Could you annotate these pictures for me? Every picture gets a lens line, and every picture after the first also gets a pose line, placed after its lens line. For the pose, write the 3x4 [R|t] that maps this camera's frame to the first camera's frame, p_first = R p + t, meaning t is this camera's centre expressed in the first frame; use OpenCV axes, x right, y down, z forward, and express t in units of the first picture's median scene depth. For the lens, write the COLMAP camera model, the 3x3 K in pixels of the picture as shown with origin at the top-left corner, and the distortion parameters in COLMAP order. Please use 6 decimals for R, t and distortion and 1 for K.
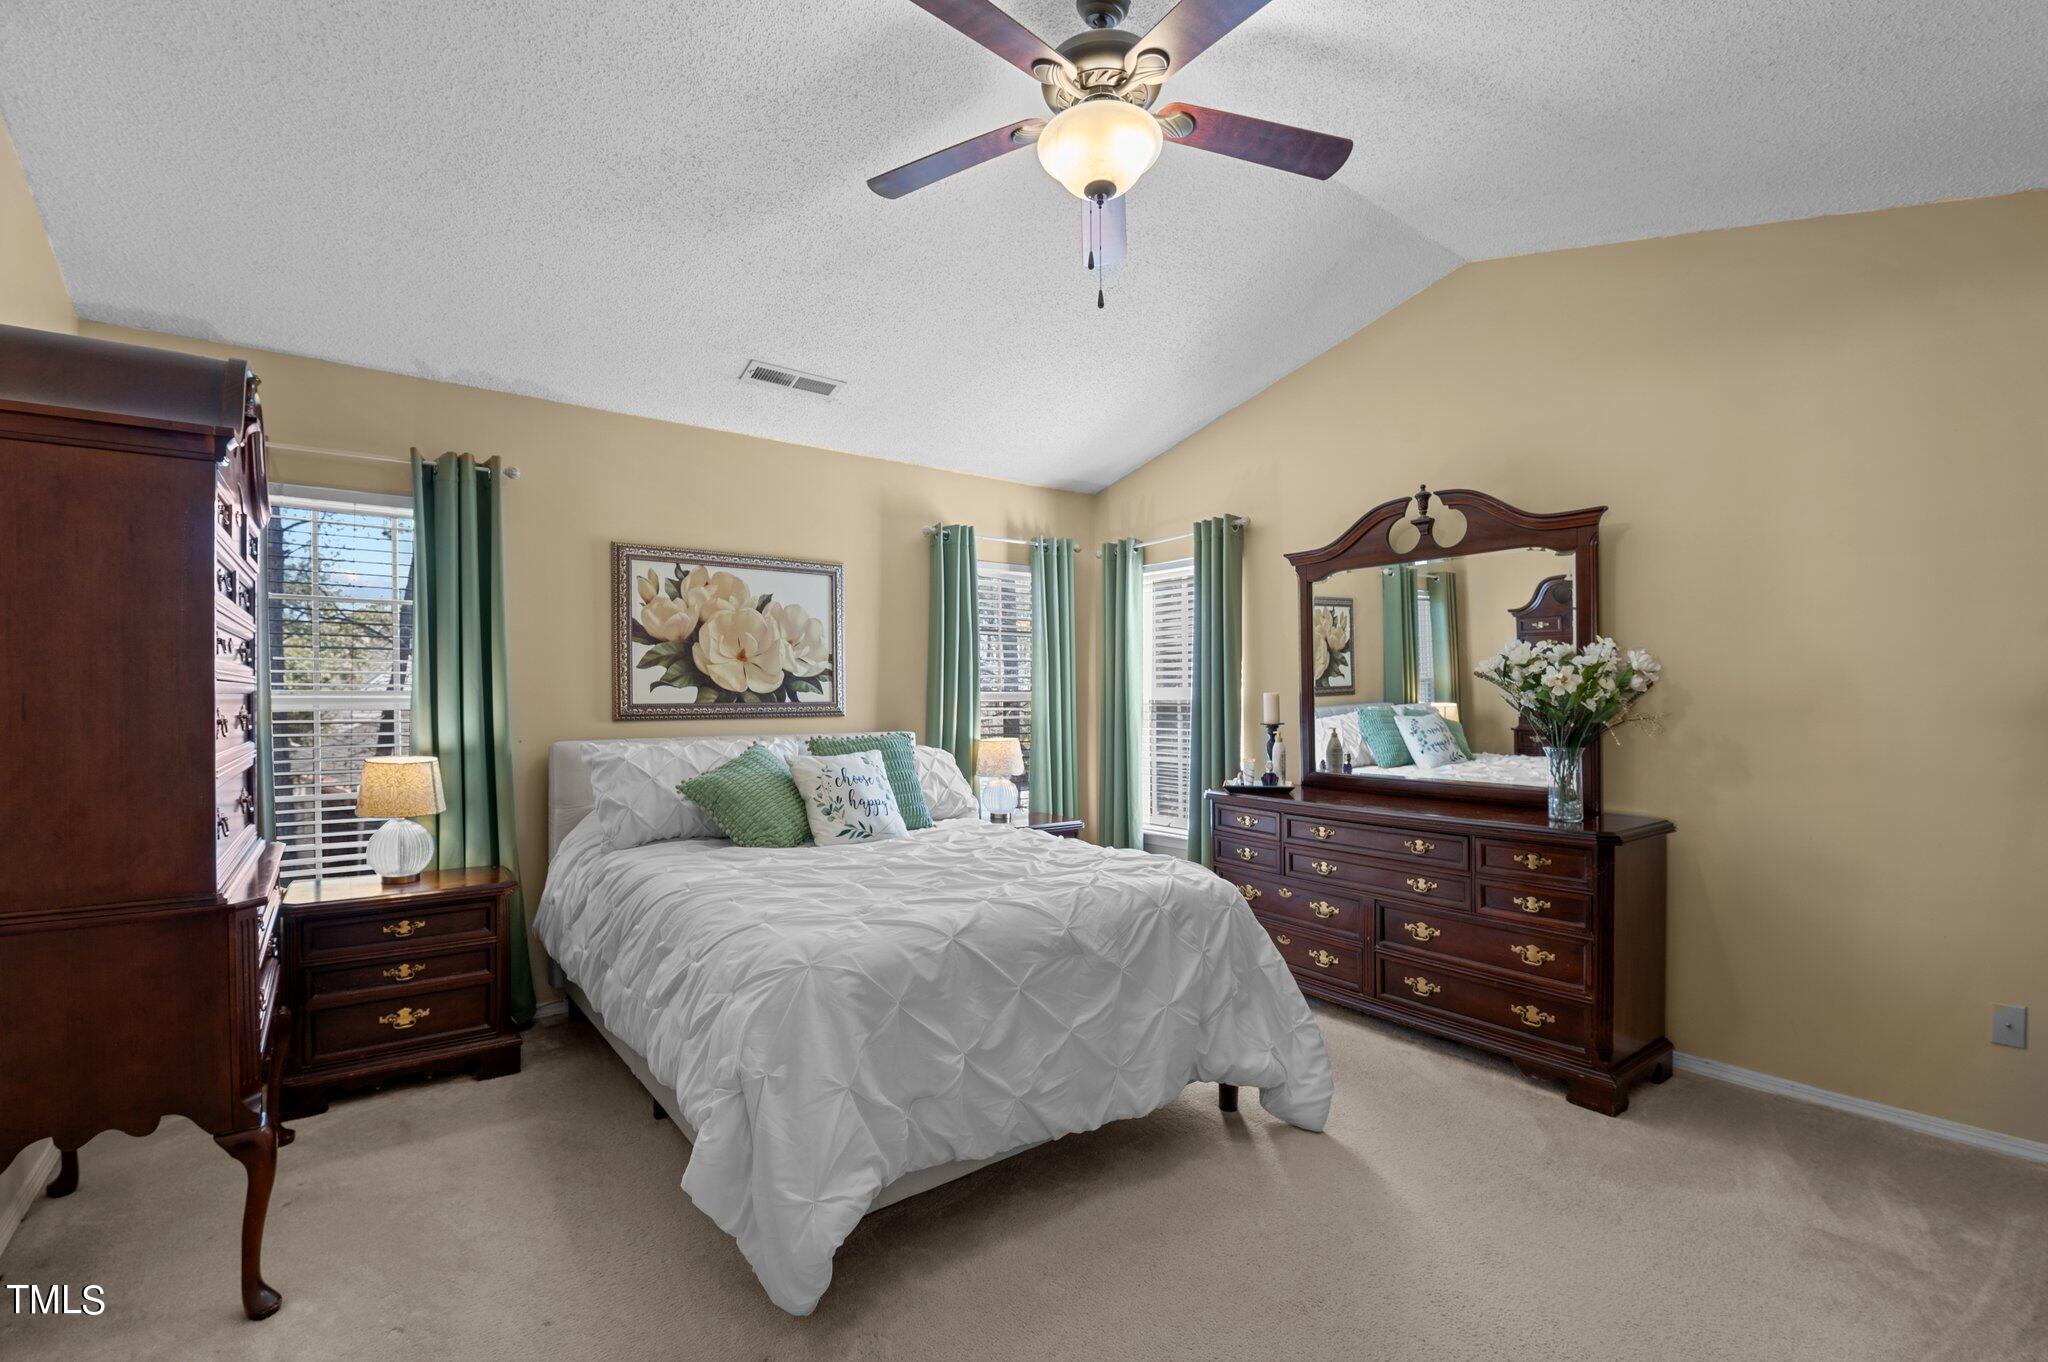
lens RADIAL K [[877.7, 0, 1032.0], [0, 877.7, 678.6], [0, 0, 1]] dist [-0.004124, -0.007840]
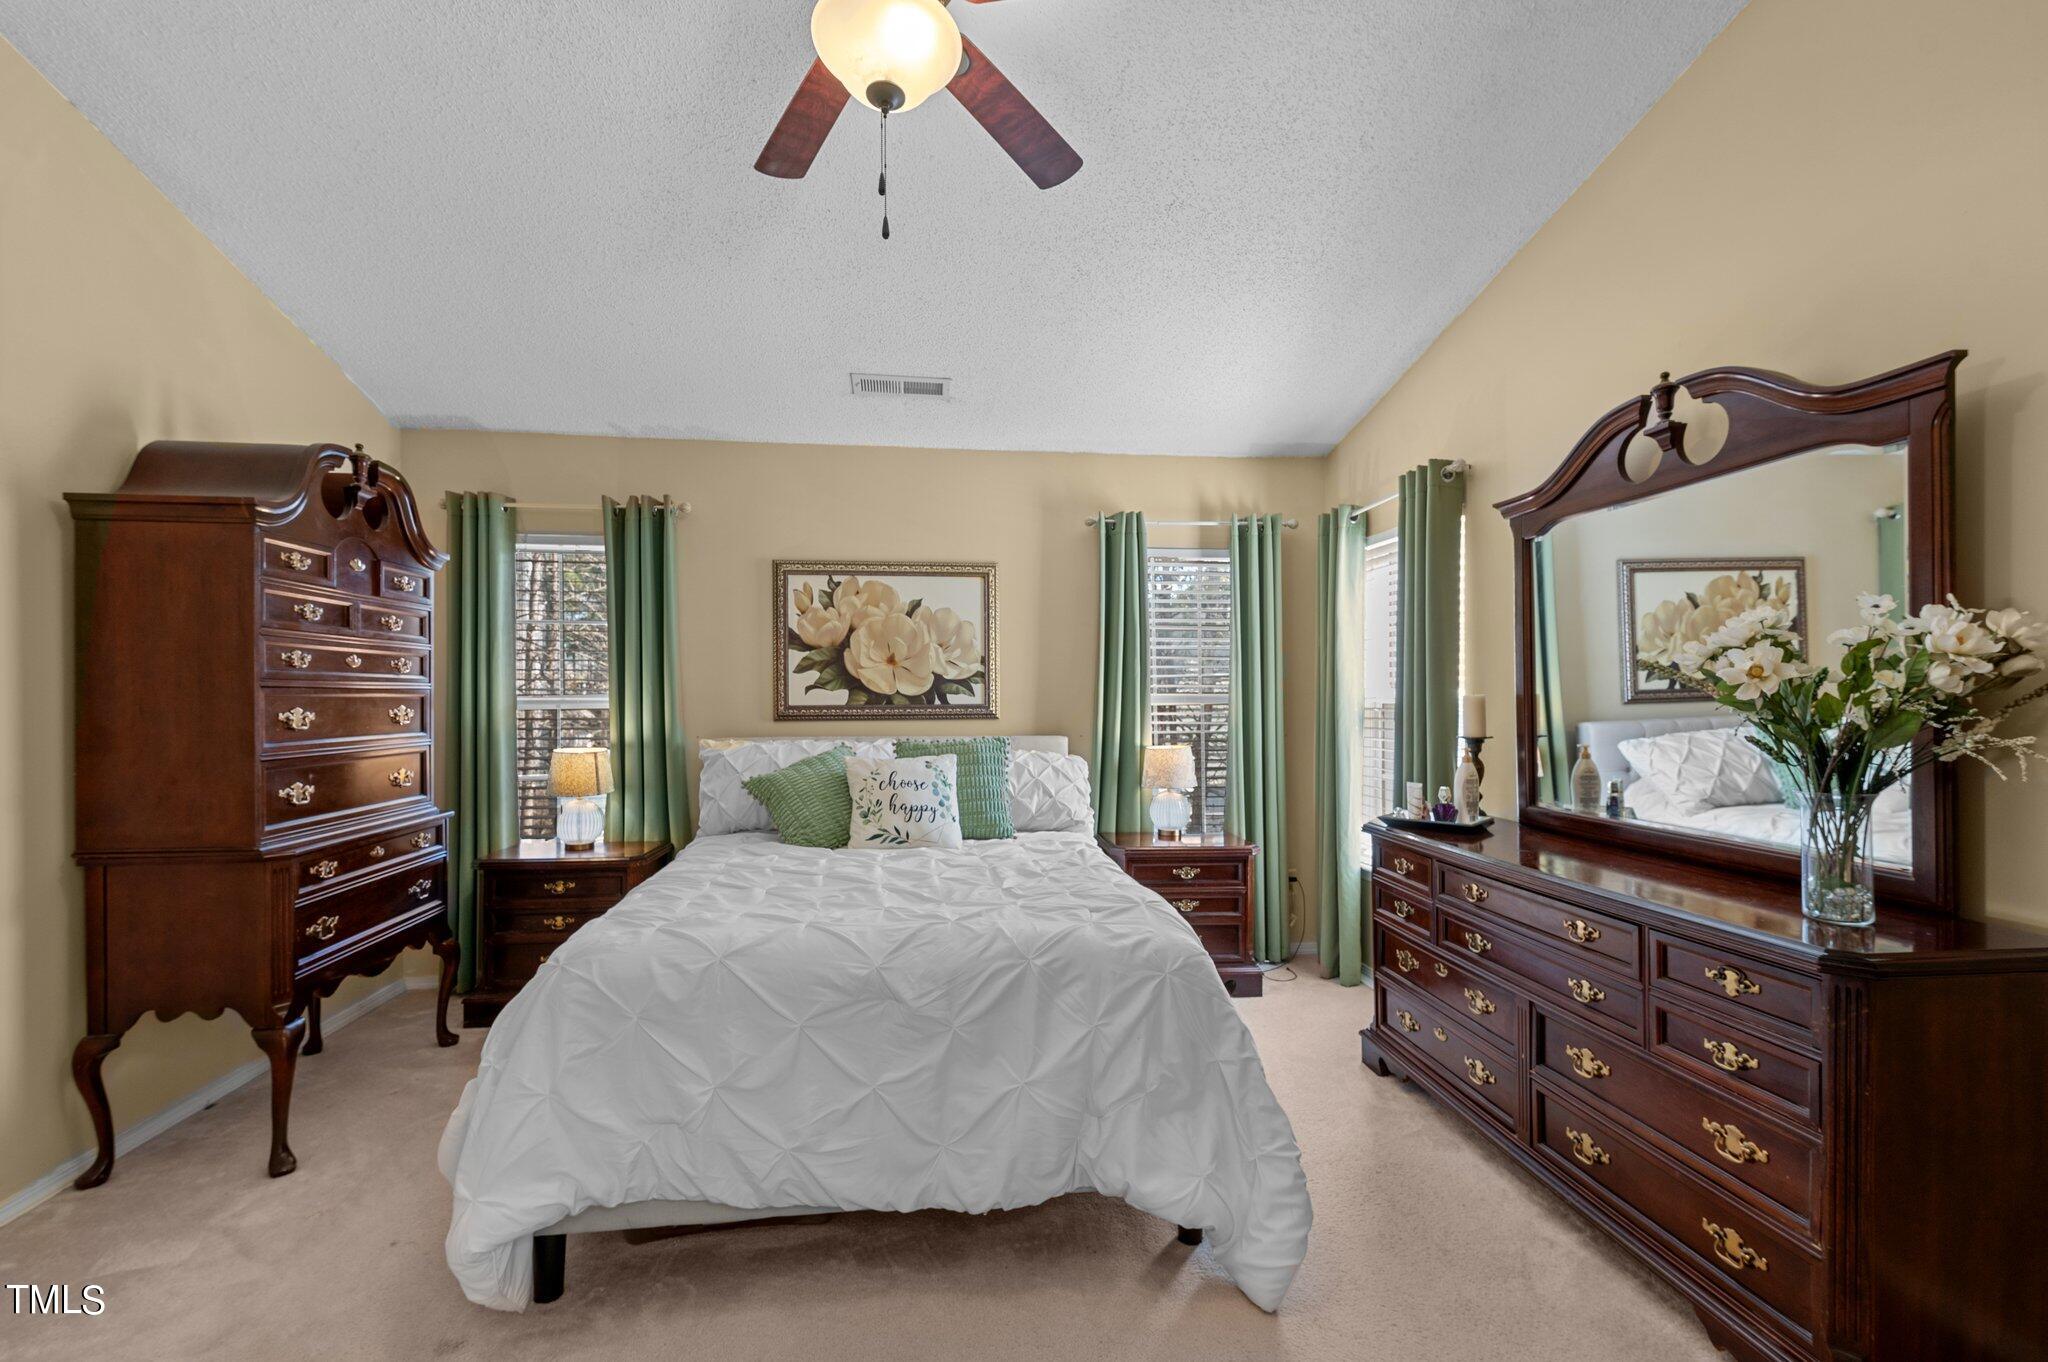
lens RADIAL K [[877.2, 0, 1026.4], [0, 877.2, 686.5], [0, 0, 1]] dist [0.025188, -0.010235]
pose [[0.864096, -0.005456, -0.503298, 0.405673], [0.009055, 0.999948, 0.004706, 0.002810], [0.503246, -0.008624, 0.864100, 0.217836]]
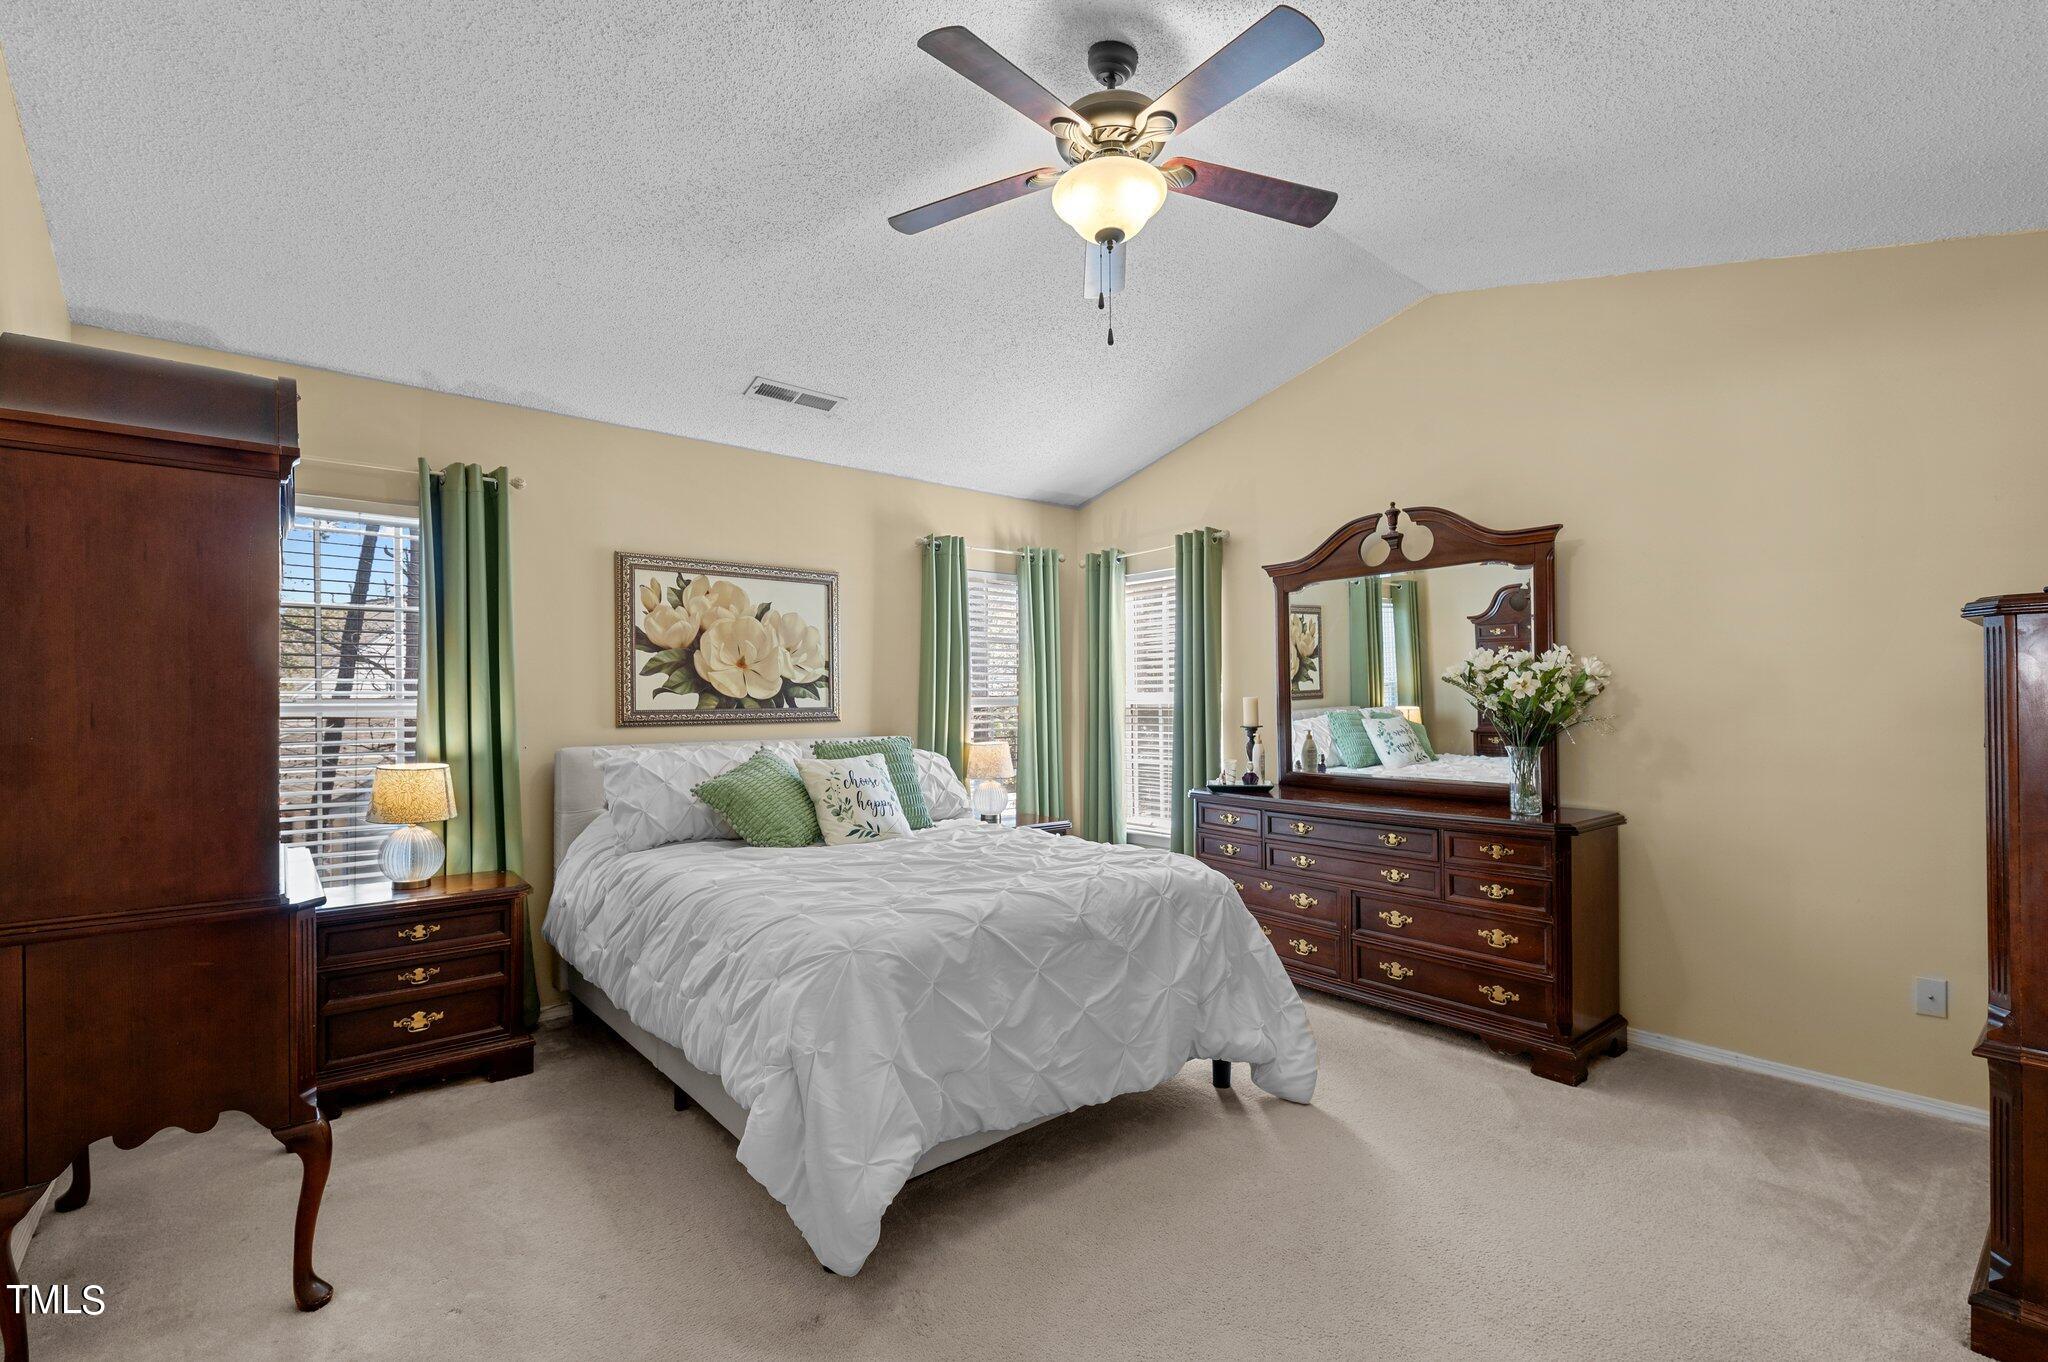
lens RADIAL K [[880.3, 0, 1041.6], [0, 880.3, 678.7], [0, 0, 1]] dist [0.015397, -0.007080]
pose [[0.998648, -0.002523, 0.051925, -0.041863], [0.002813, 0.999981, -0.005524, -0.001010], [-0.051910, 0.005663, 0.998636, -0.057552]]
